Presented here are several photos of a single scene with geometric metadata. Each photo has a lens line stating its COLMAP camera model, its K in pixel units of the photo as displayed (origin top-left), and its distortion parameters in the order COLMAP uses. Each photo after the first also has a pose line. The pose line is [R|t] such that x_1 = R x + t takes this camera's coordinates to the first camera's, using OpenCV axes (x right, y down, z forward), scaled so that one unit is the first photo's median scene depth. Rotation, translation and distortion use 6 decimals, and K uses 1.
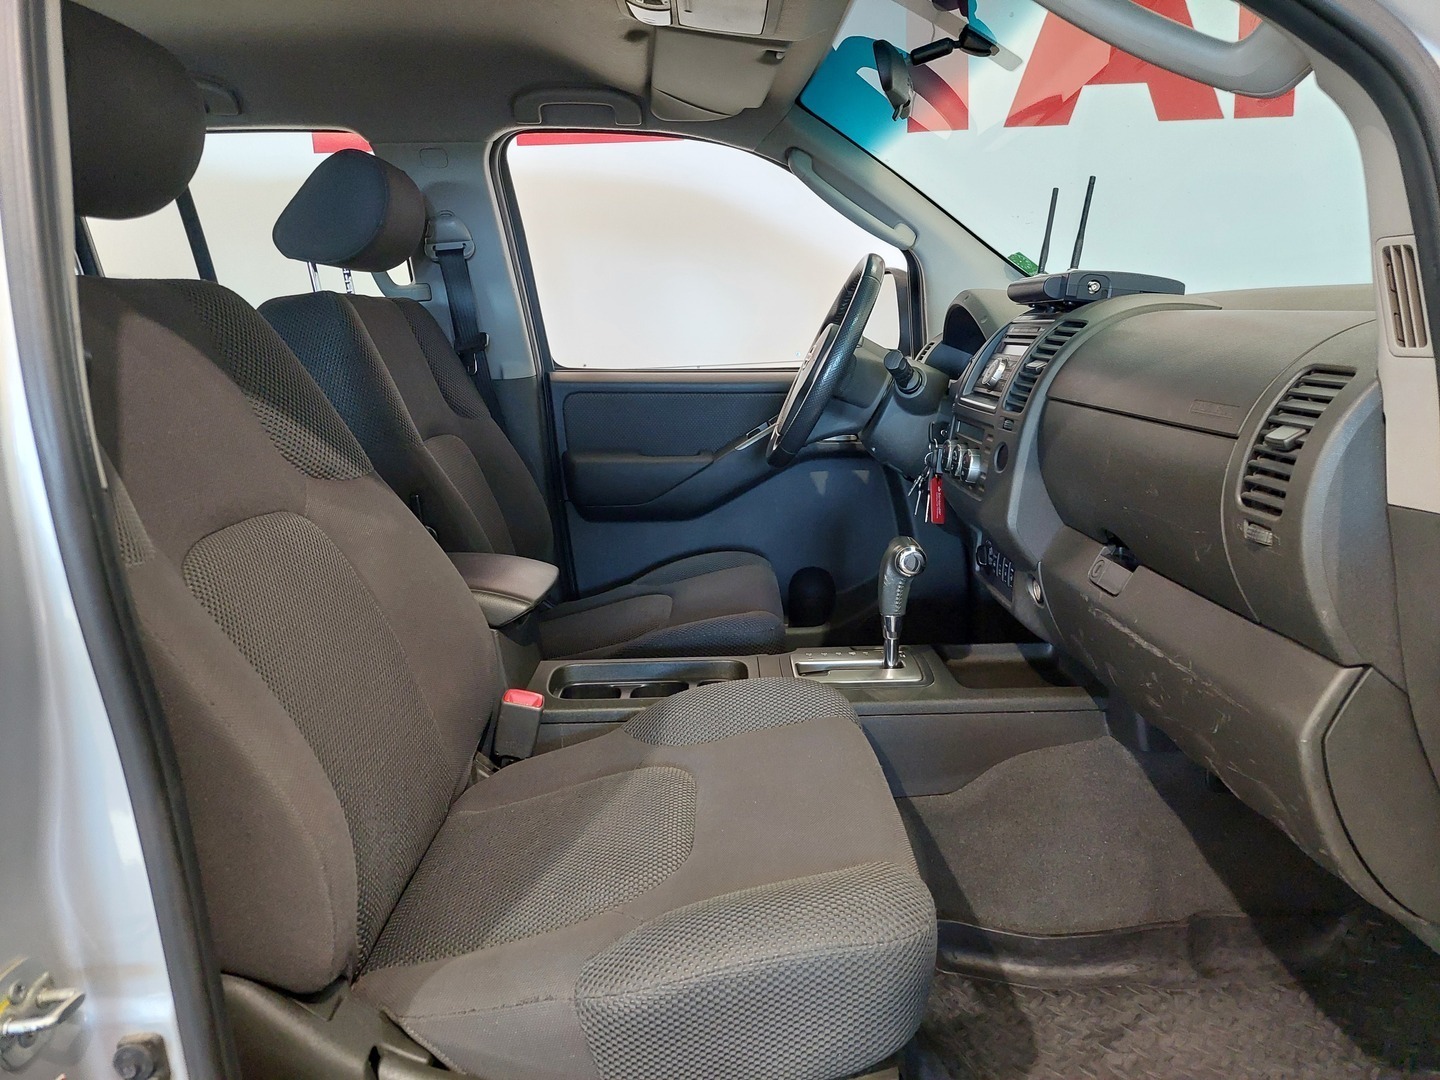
lens RADIAL K [[1063.6, 0, 722.1], [0, 1063.6, 564.2], [0, 0, 1]] dist [0.060589, -0.002998]
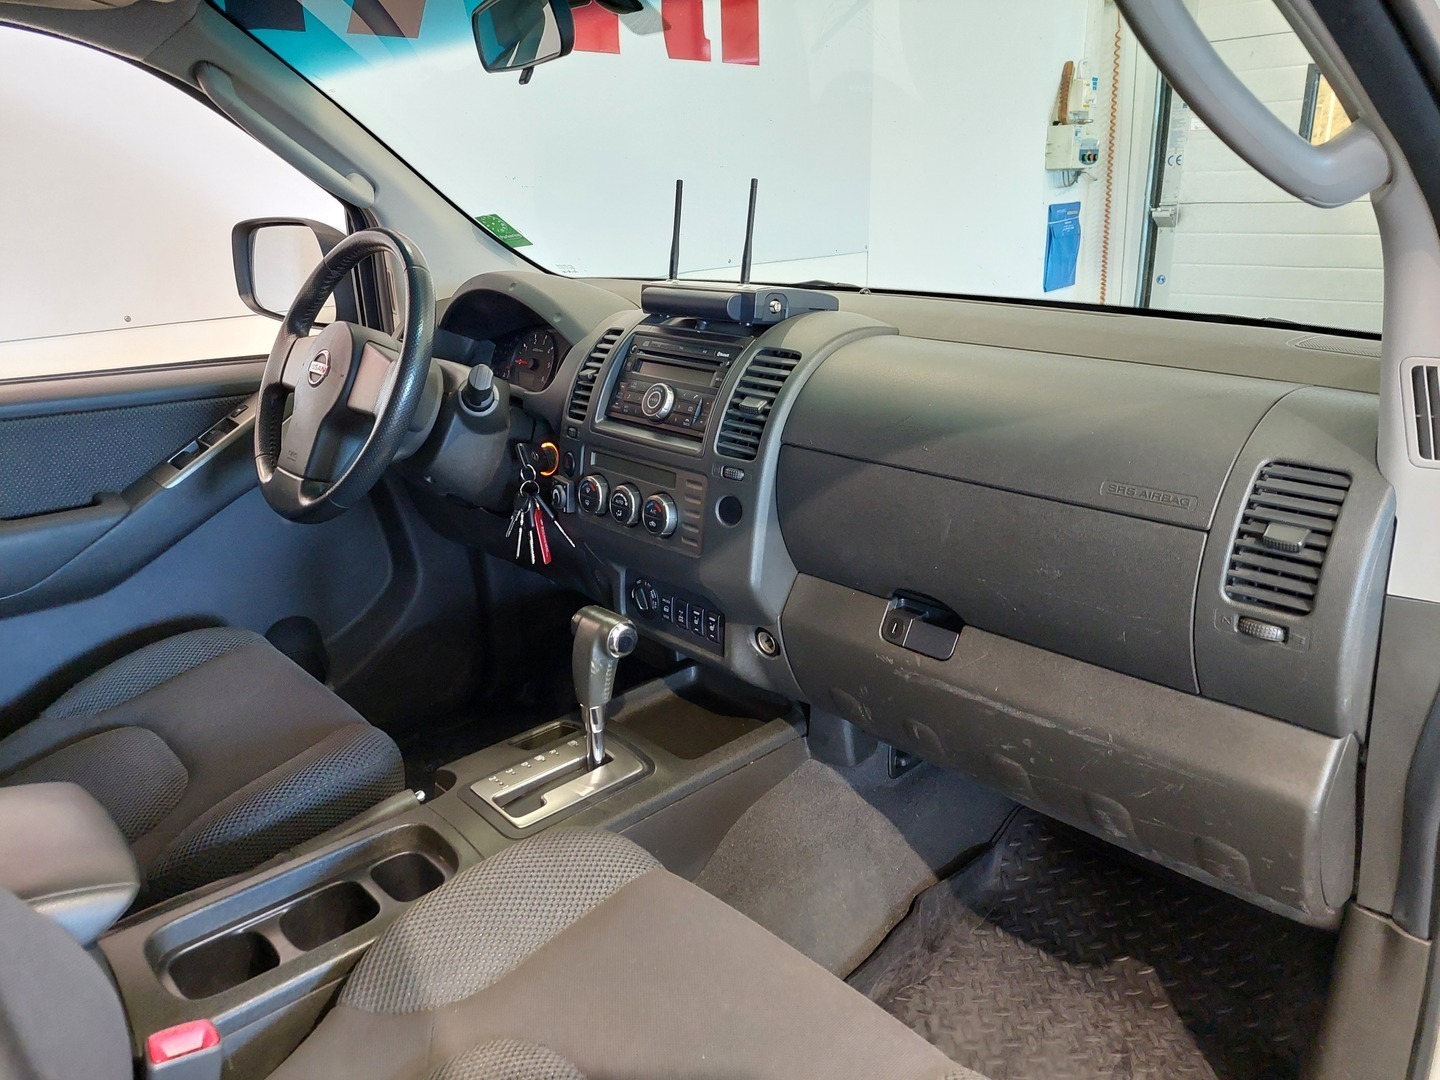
lens RADIAL K [[1063.6, 0, 722.1], [0, 1063.6, 564.2], [0, 0, 1]] dist [0.060589, -0.002998]
pose [[0.728932, -0.218675, 0.648721, -0.303987], [0.146325, 0.975480, 0.164404, -0.193310], [-0.668765, -0.024915, 0.743056, 0.344500]]
